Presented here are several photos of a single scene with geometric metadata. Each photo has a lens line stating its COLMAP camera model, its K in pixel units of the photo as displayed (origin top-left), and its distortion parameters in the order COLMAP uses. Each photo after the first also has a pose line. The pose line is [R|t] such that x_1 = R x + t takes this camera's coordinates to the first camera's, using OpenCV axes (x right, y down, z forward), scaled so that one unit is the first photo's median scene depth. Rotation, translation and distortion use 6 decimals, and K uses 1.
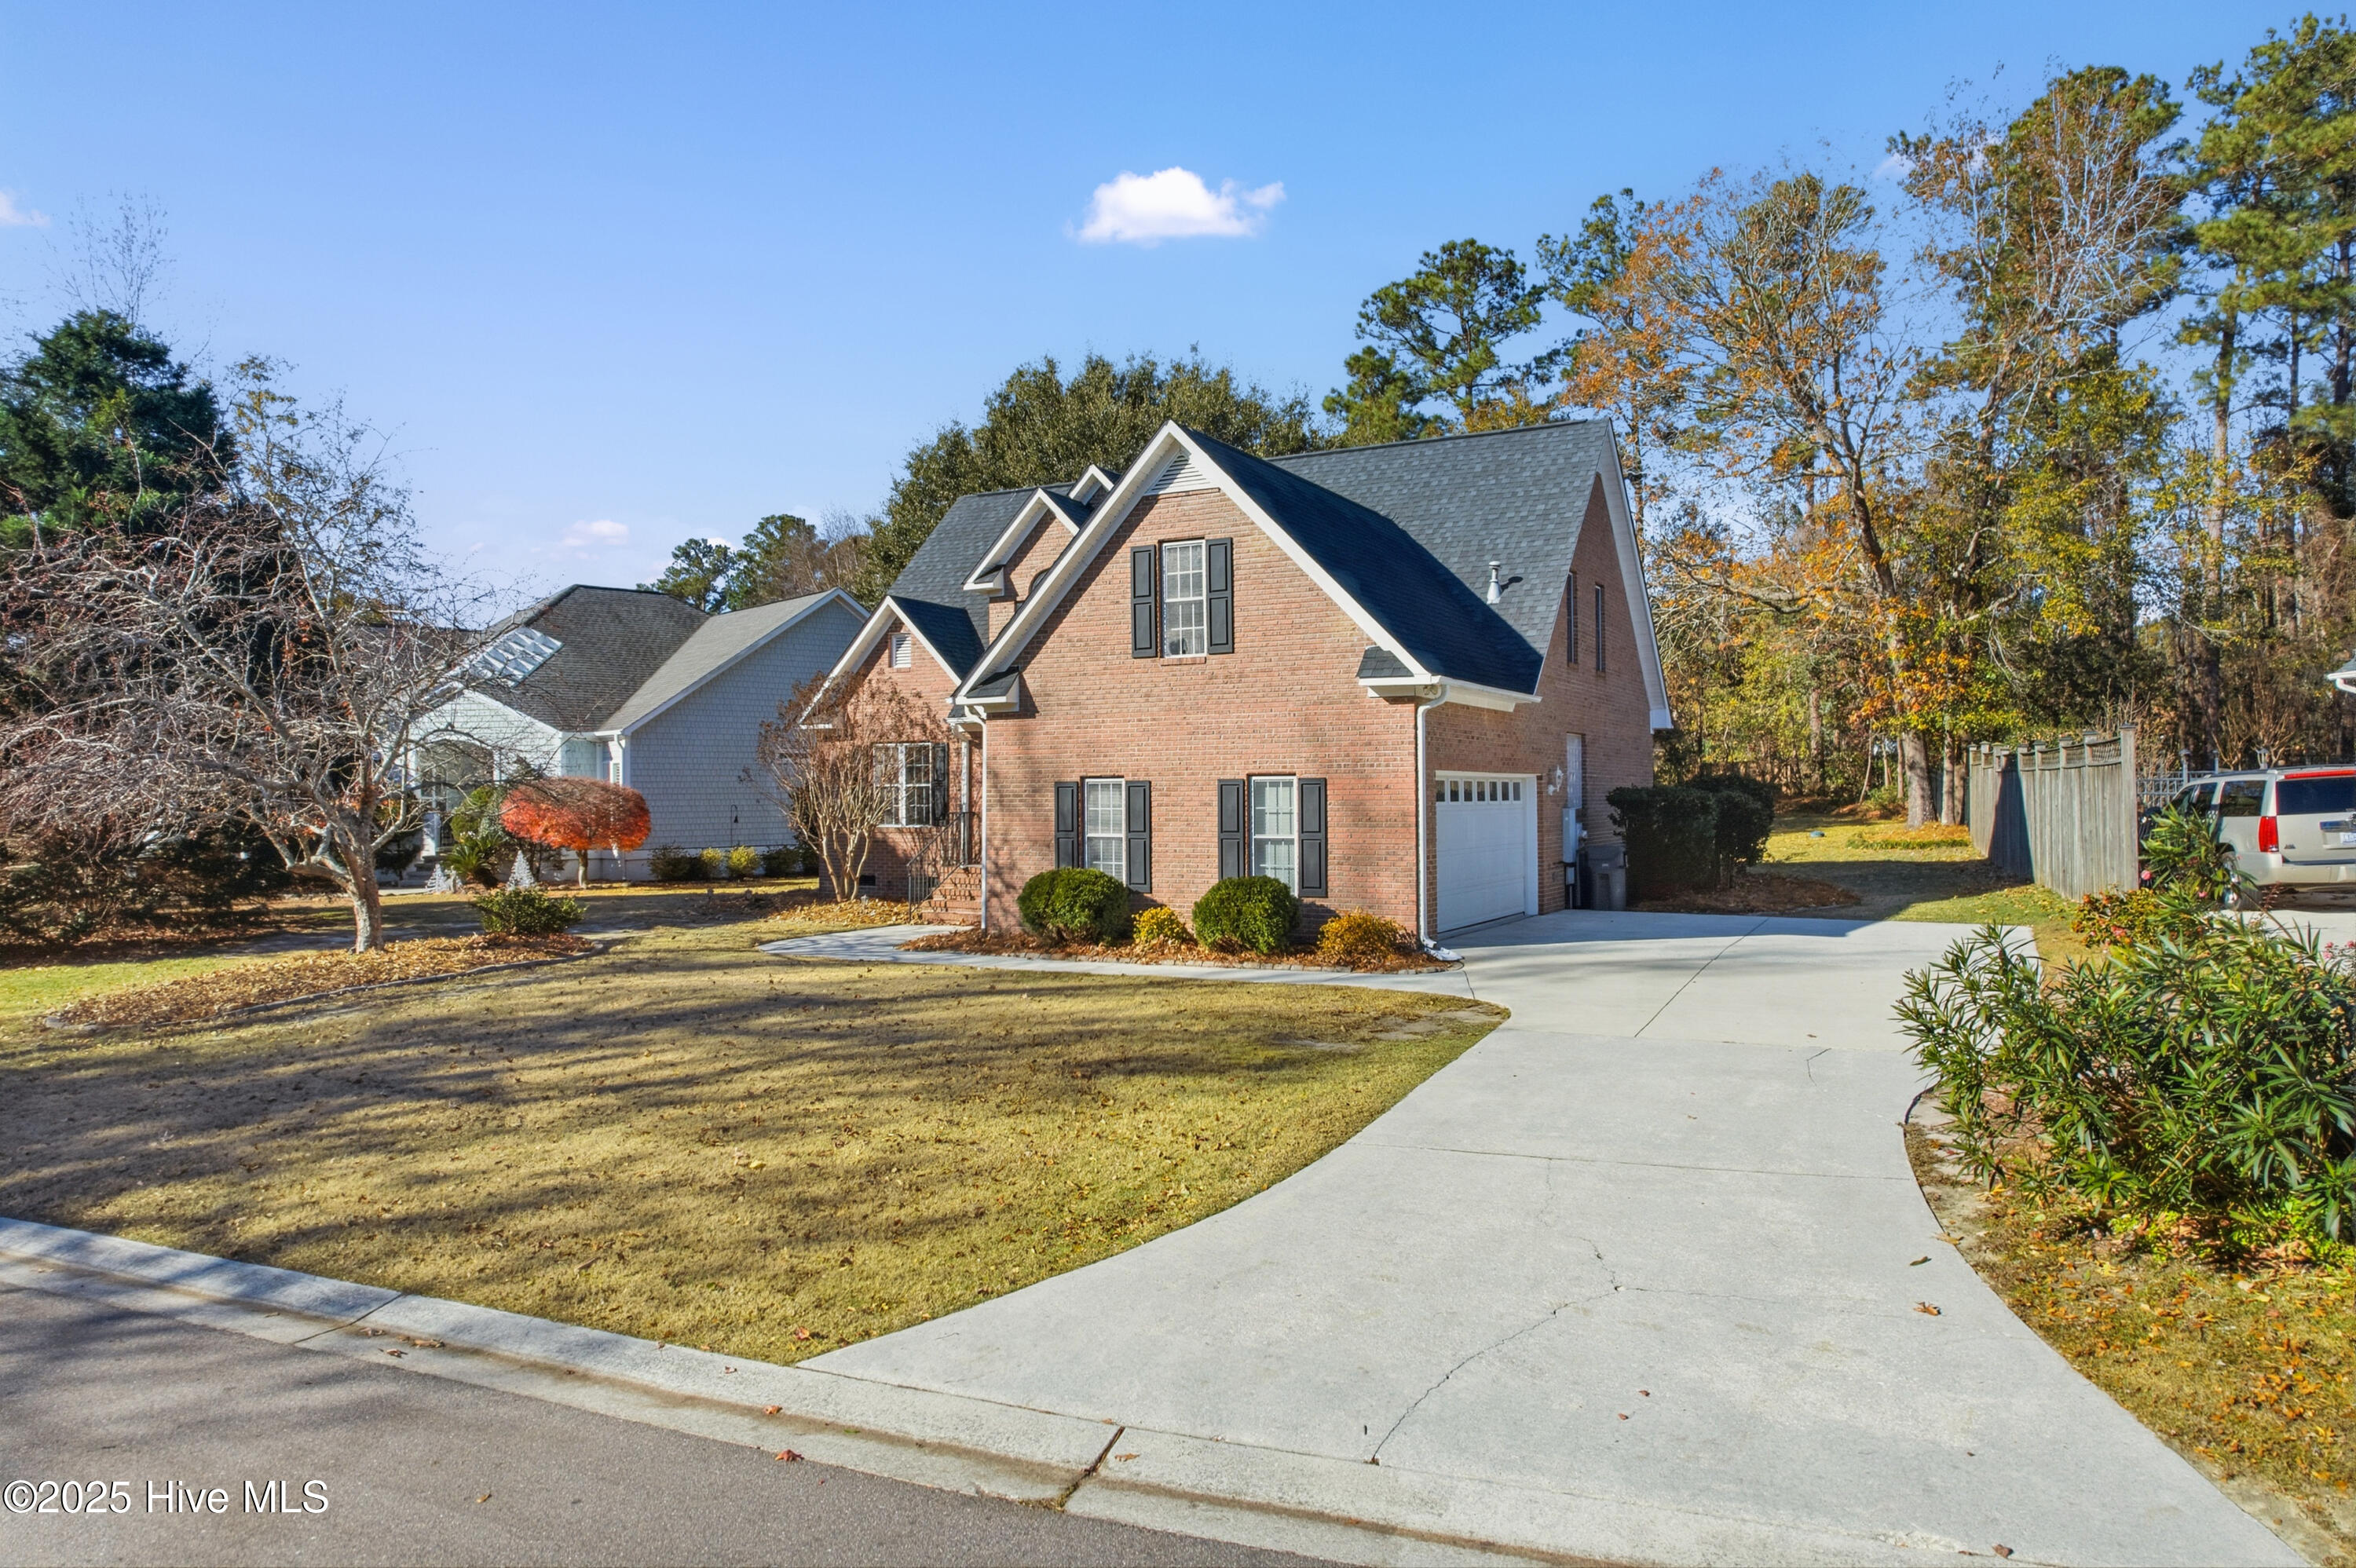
lens RADIAL K [[1502.4, 0, 1183.6], [0, 1502.4, 790.3], [0, 0, 1]] dist [-0.069037, 0.063891]
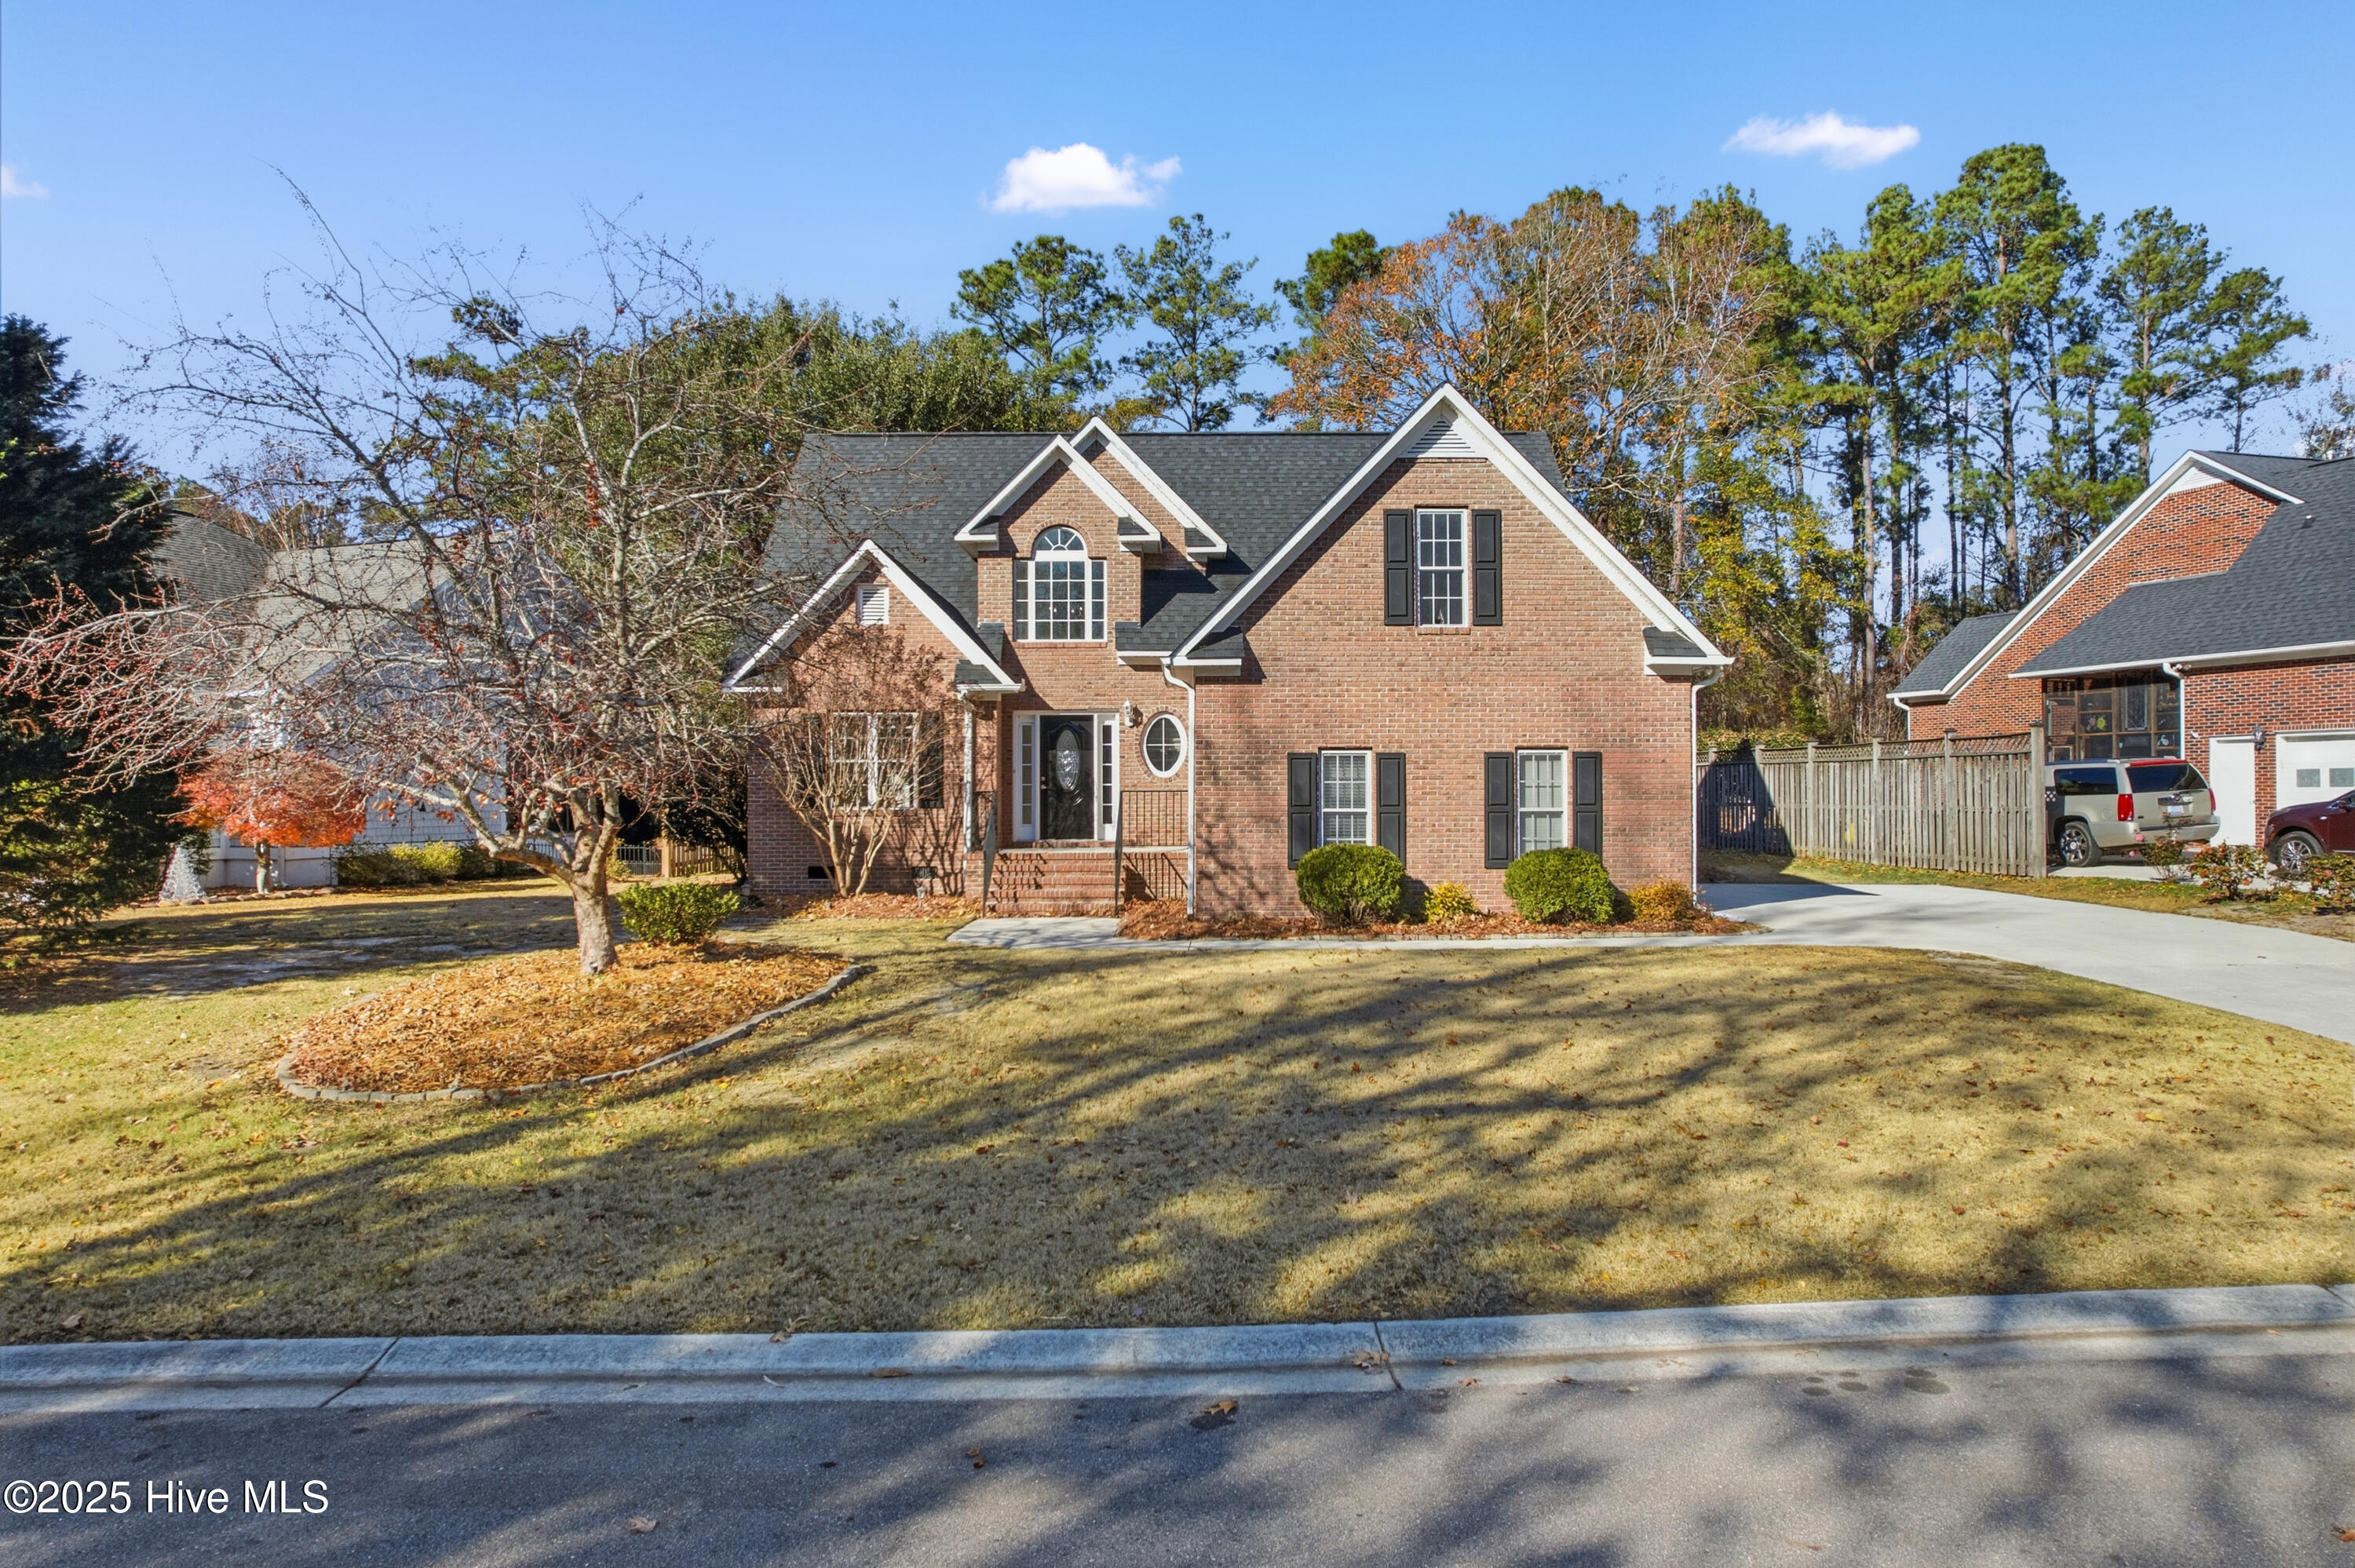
lens RADIAL K [[1501.7, 0, 1183.1], [0, 1501.7, 790.3], [0, 0, 1]] dist [-0.069037, 0.063891]
pose [[0.882331, 0.006174, 0.470589, -0.510744], [-0.004690, 0.999980, -0.004326, 0.019264], [-0.470606, 0.001610, 0.882342, 0.183985]]
